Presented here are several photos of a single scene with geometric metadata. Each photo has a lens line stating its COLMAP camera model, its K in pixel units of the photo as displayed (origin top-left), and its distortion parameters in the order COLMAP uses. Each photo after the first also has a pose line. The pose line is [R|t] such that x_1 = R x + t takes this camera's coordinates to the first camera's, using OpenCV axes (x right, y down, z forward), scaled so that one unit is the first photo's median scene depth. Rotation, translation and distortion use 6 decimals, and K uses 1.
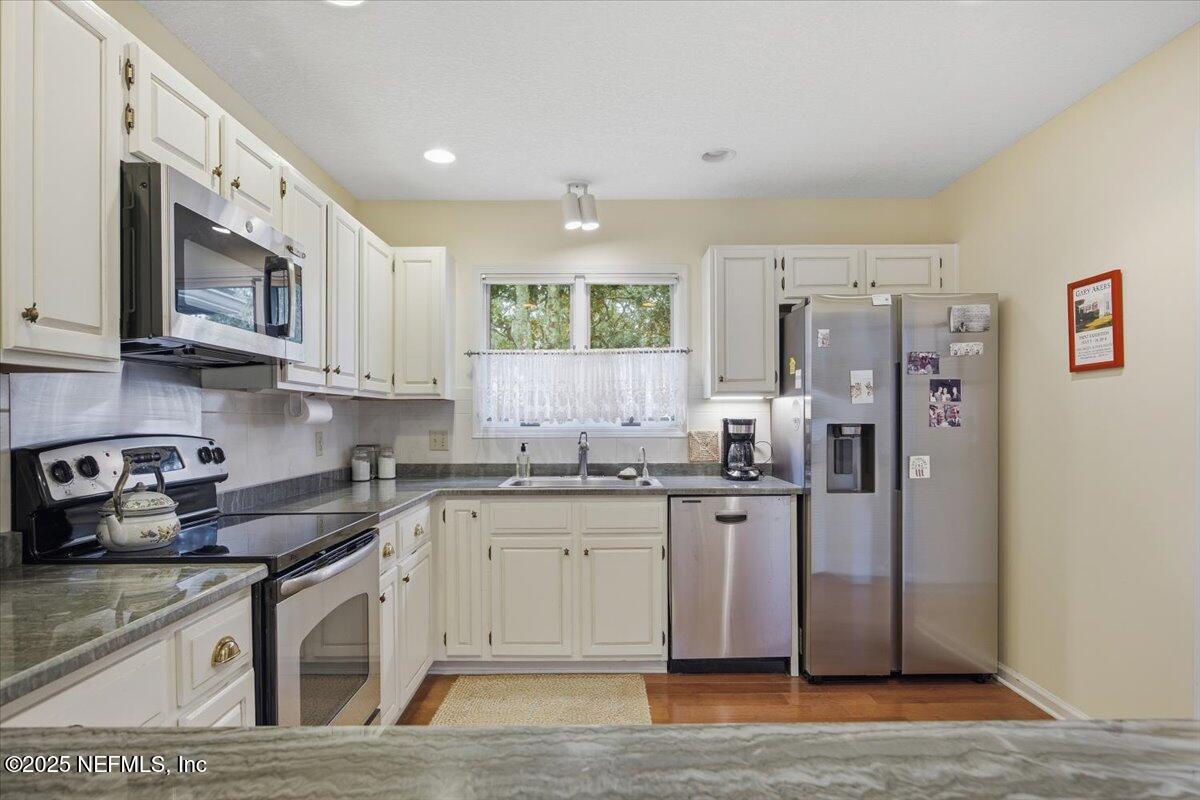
lens RADIAL K [[725.7, 0, 600.4], [0, 725.7, 442.6], [0, 0, 1]] dist [-0.003045, -0.001289]
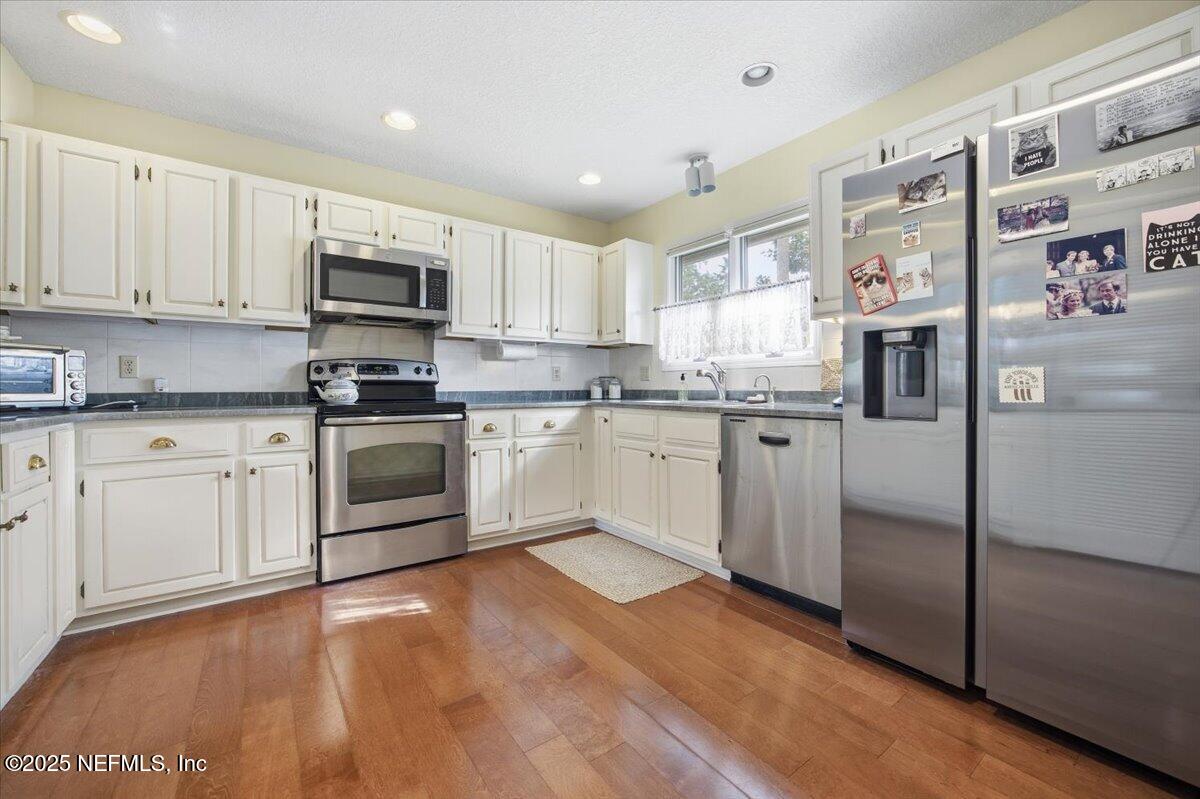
lens RADIAL K [[466.2, 0, 600.0], [0, 466.2, 399.5], [0, 0, 1]] dist [0.000034, 0.000208]
pose [[0.567786, 0.017907, -0.822981, 0.566079], [-0.025880, 0.999657, 0.003897, 0.054129], [0.822769, 0.019086, 0.568055, 0.463749]]
